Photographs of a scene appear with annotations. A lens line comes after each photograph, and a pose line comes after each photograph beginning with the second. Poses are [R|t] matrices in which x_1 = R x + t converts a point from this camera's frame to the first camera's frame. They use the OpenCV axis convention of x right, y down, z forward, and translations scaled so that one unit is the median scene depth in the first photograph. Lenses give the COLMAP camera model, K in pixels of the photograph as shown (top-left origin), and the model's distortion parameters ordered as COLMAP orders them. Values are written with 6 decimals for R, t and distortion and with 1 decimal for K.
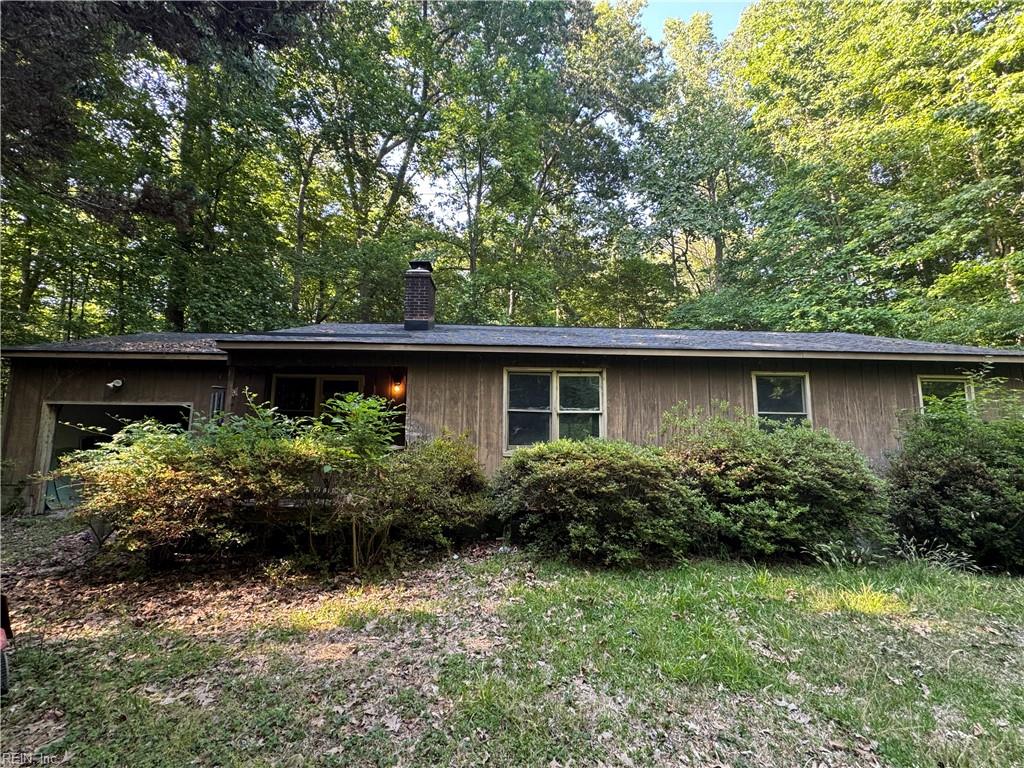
lens RADIAL K [[413.4, 0, 512.0], [0, 413.4, 384.0], [0, 0, 1]] dist [0.009426, 0.000140]
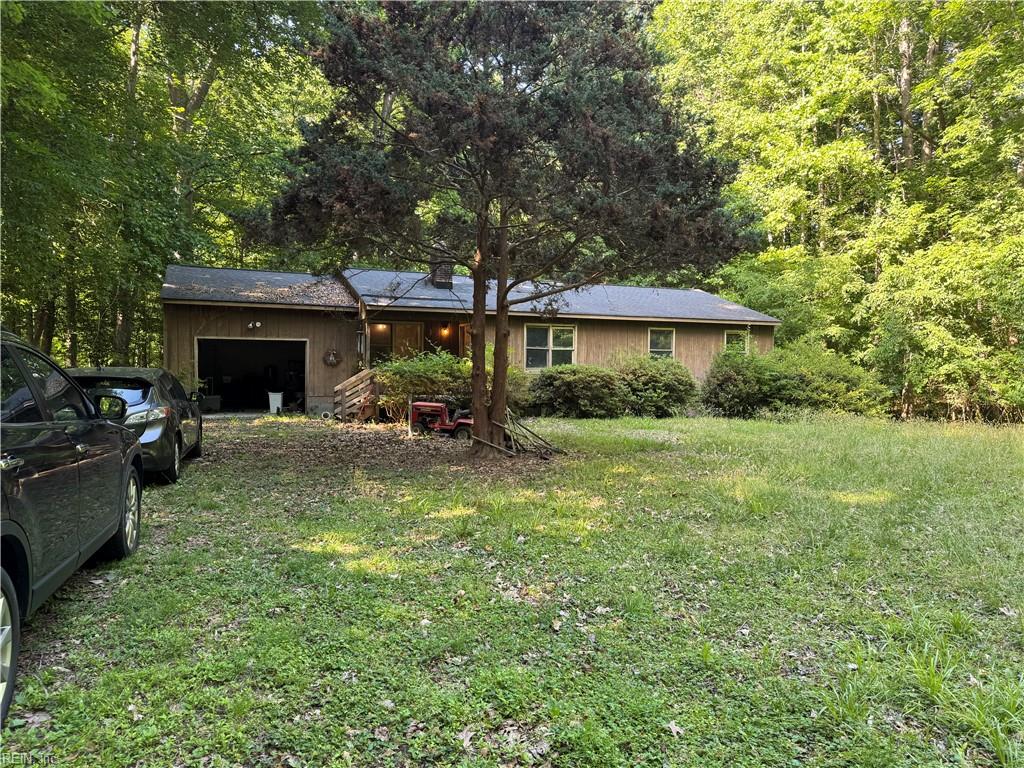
lens RADIAL K [[714.8, 0, 512.0], [0, 714.8, 384.0], [0, 0, 1]] dist [0.189962, -0.000327]
pose [[0.927030, -0.011074, 0.374822, -1.287062], [-0.043558, 0.989618, 0.136966, -0.211753], [-0.372448, -0.143299, 0.916923, -1.891650]]
